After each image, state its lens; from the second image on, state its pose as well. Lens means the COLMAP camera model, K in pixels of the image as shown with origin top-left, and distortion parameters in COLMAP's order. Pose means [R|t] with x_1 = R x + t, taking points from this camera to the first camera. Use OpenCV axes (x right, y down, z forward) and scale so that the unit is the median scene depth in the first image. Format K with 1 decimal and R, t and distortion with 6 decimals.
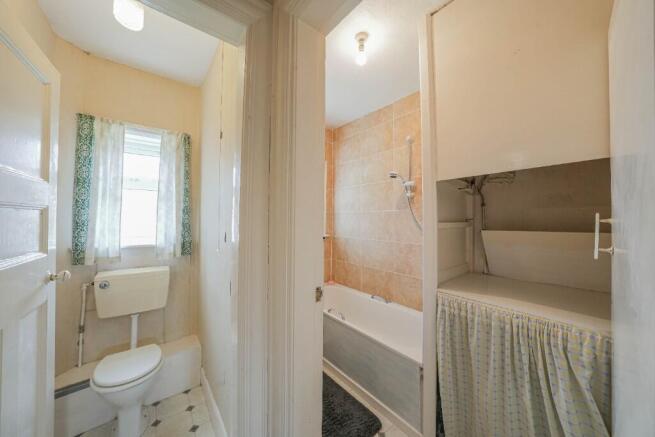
lens RADIAL K [[223.4, 0, 325.8], [0, 223.4, 215.8], [0, 0, 1]] dist [-0.021257, 0.003385]
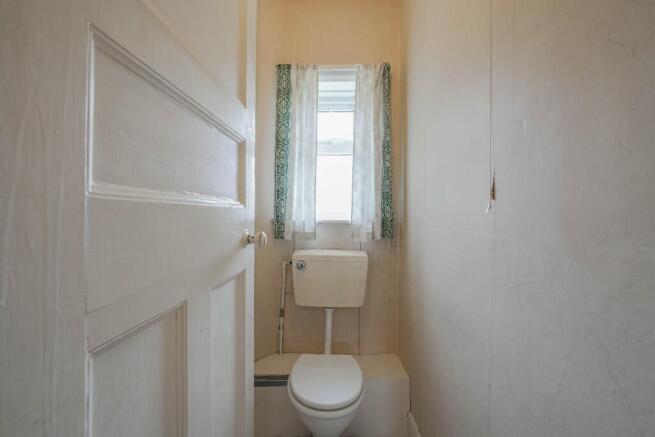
lens RADIAL K [[277.5, 0, 328.3], [0, 277.5, 213.3], [0, 0, 1]] dist [-0.003896, -0.000089]
pose [[0.774590, 0.004861, -0.632445, -0.262515], [0.004270, 0.999907, 0.012915, 0.102686], [0.632449, -0.012705, 0.774498, 0.249473]]
